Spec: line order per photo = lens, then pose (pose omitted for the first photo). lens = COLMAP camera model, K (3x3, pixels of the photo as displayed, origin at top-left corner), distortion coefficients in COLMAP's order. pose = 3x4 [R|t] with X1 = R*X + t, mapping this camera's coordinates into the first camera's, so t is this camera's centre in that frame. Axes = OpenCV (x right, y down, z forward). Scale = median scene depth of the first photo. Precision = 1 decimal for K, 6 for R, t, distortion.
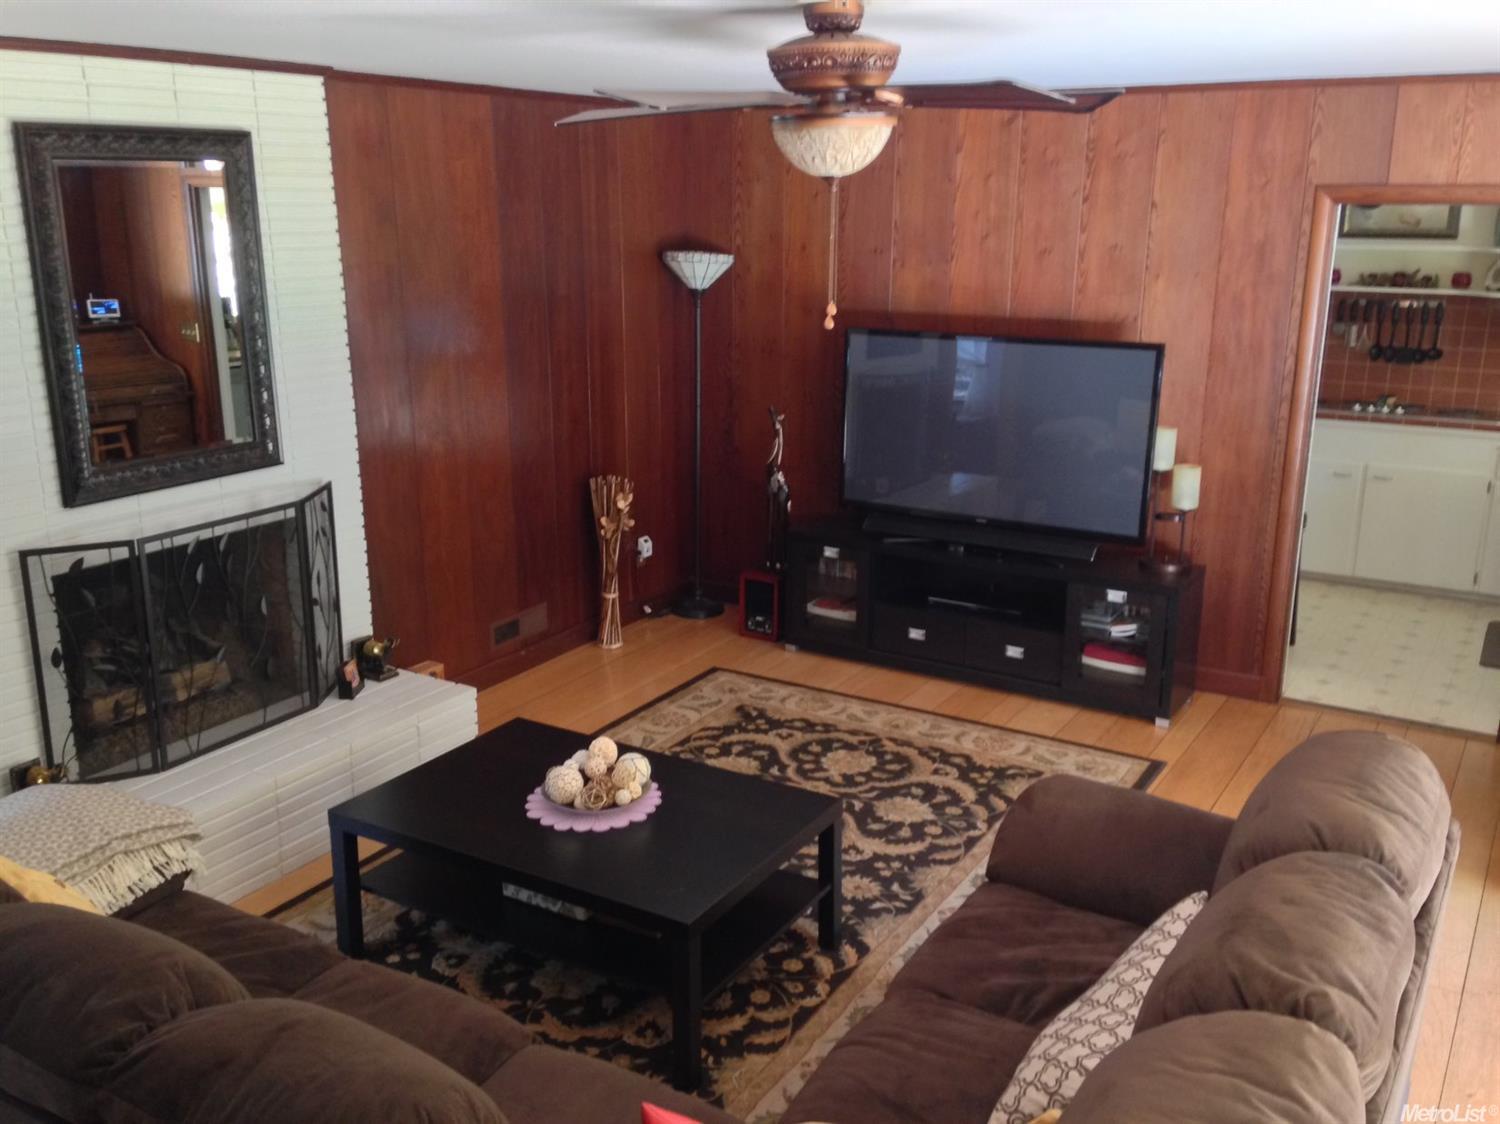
lens RADIAL K [[1369.0, 0, 742.3], [0, 1369.0, 560.6], [0, 0, 1]] dist [0.230755, -0.380944]
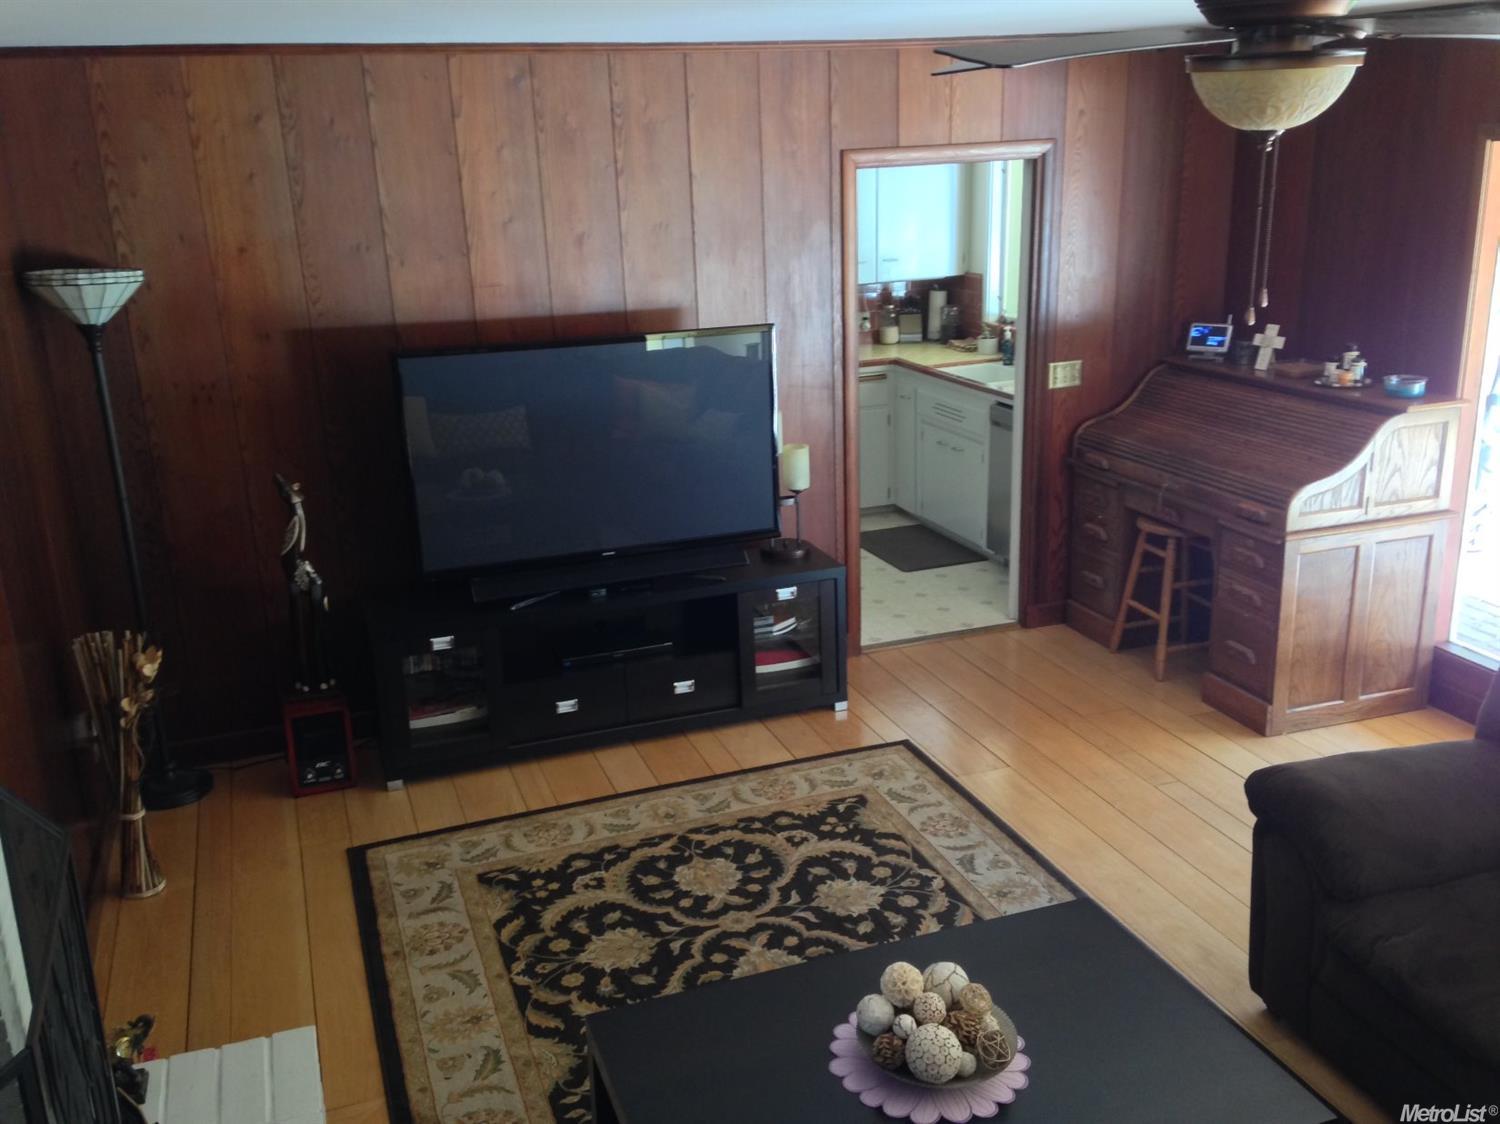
lens RADIAL K [[1369.0, 0, 742.3], [0, 1369.0, 560.6], [0, 0, 1]] dist [0.230755, -0.380944]
pose [[0.633030, -0.250655, 0.732424, -0.419916], [0.235822, 0.963600, 0.125950, -0.118638], [-0.737334, 0.092992, 0.669097, 0.391705]]
